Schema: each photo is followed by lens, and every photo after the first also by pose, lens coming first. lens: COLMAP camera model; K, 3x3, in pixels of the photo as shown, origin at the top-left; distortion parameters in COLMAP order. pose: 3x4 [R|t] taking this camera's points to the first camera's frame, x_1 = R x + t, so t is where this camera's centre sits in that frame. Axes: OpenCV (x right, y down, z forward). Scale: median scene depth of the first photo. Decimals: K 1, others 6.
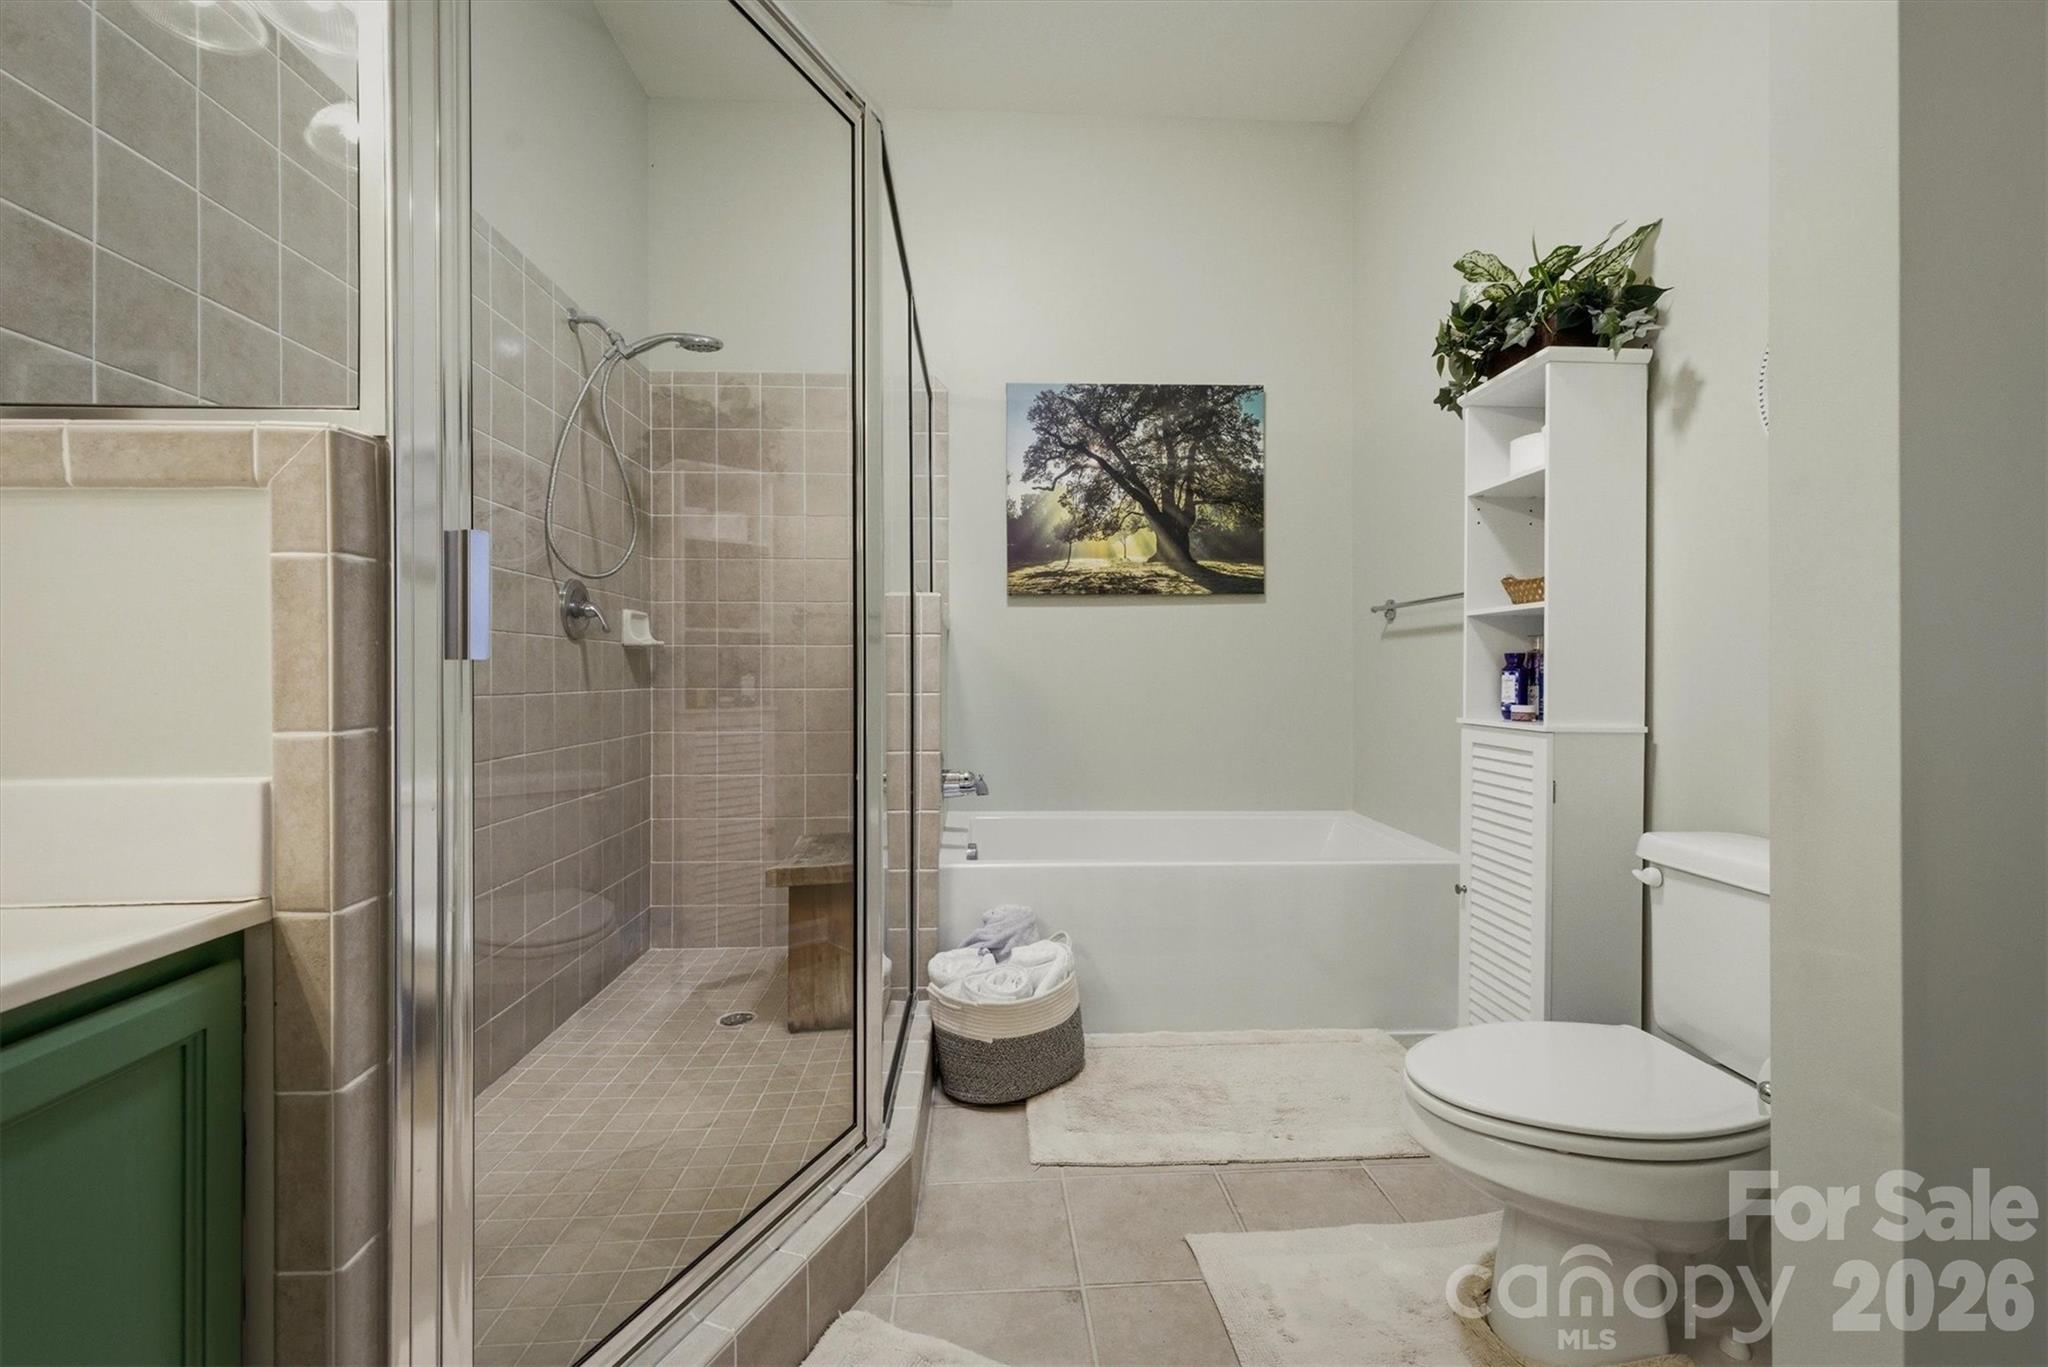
lens RADIAL K [[864.2, 0, 1018.9], [0, 864.2, 670.7], [0, 0, 1]] dist [0.010229, -0.002490]
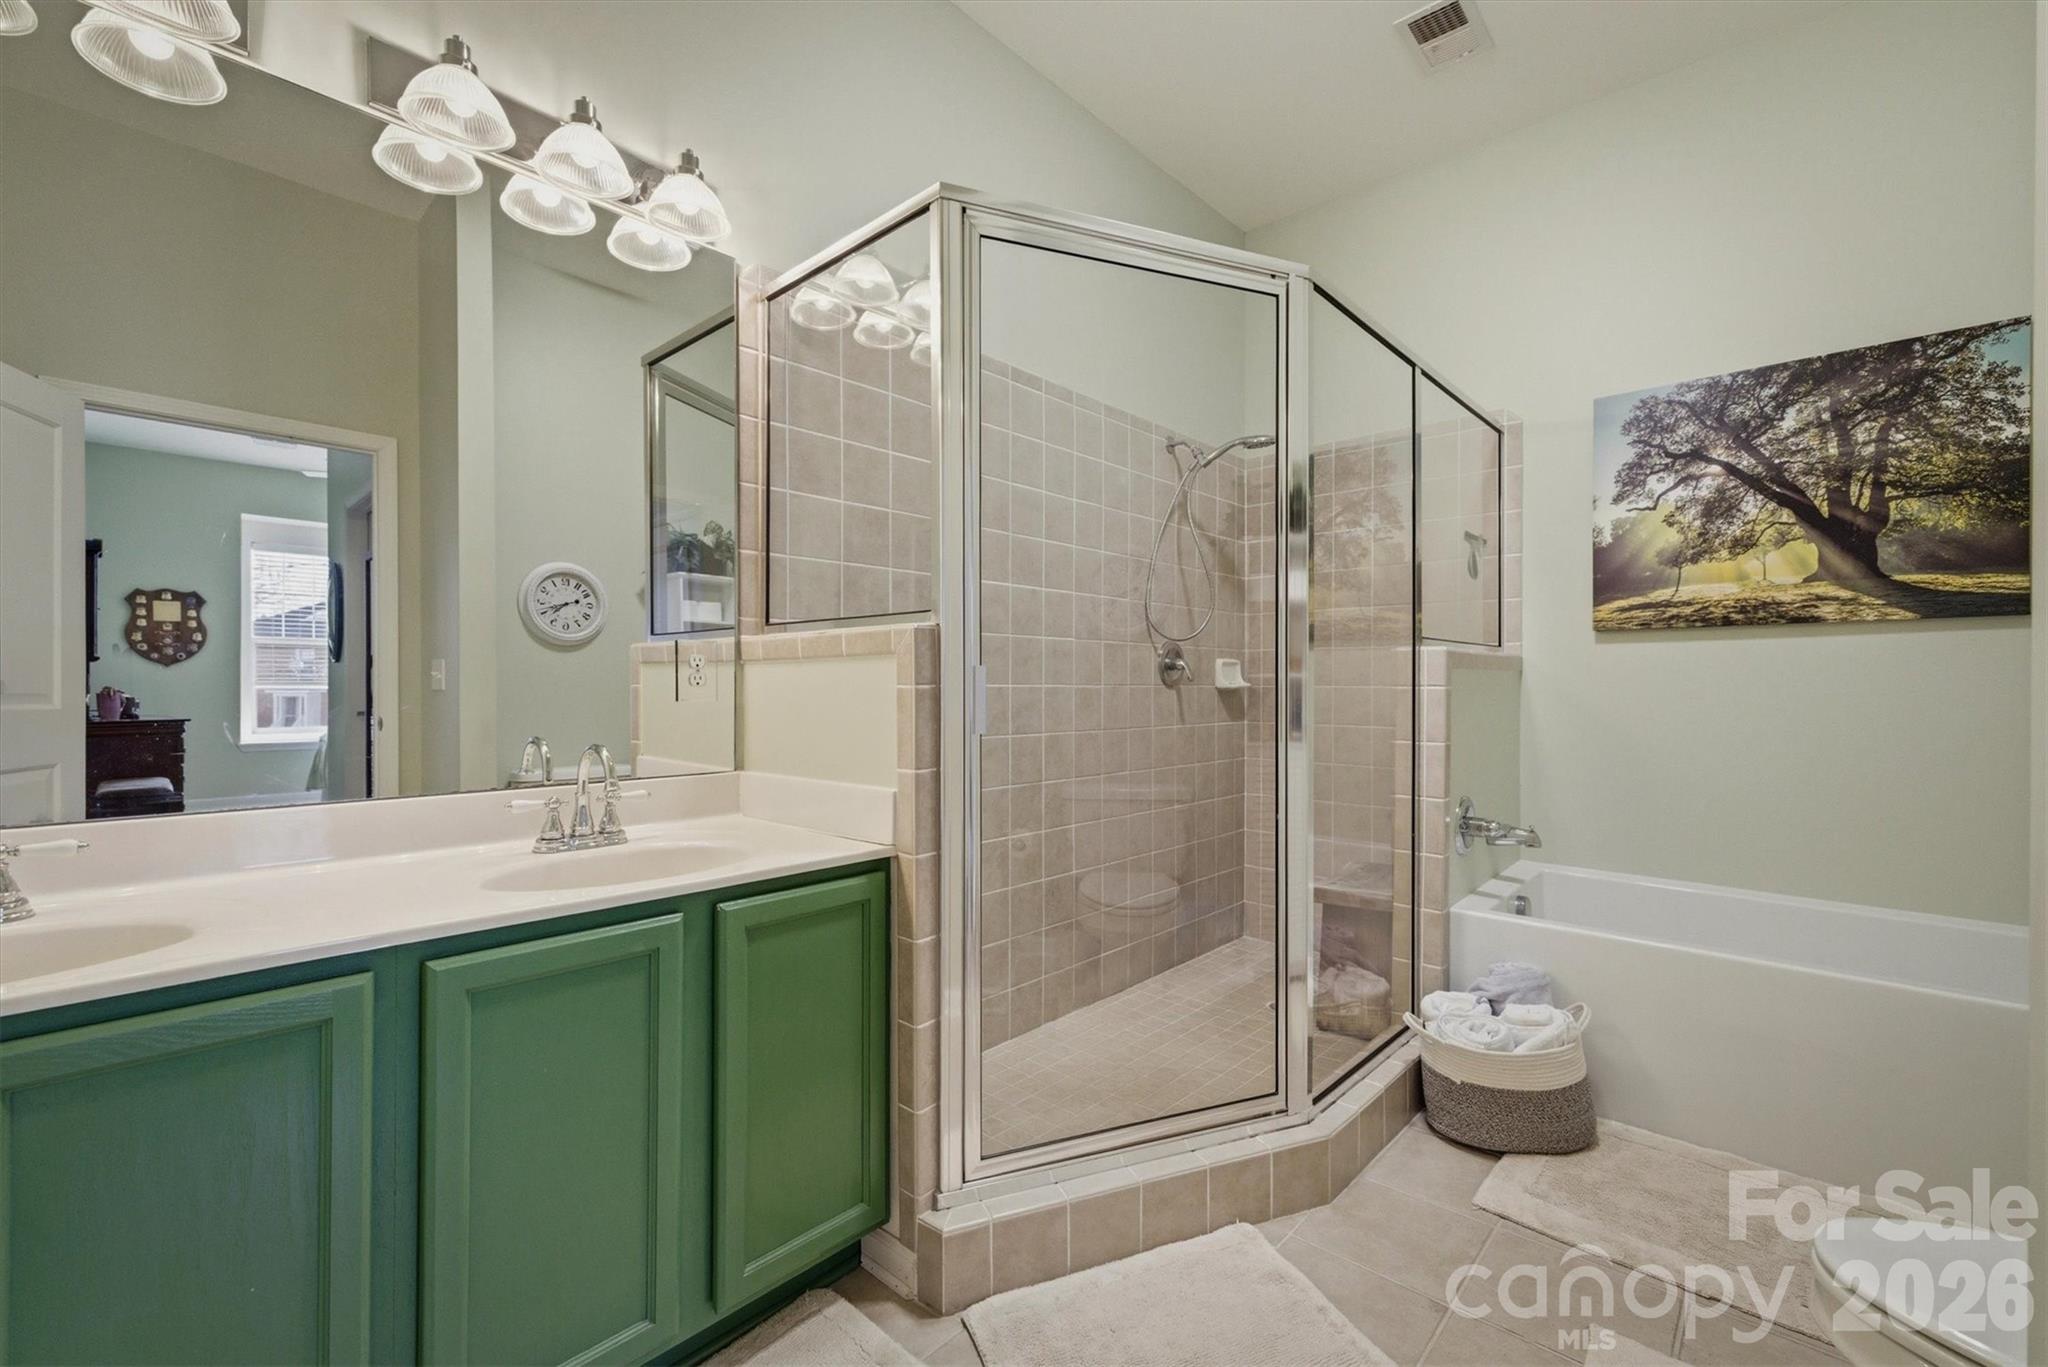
lens RADIAL K [[864.2, 0, 1026.7], [0, 864.2, 682.9], [0, 0, 1]] dist [0.010229, -0.002490]
pose [[0.704117, 0.002155, -0.710081, 0.231243], [-0.000660, 0.999997, 0.002381, -0.038082], [0.710084, -0.001208, 0.704116, -0.073283]]
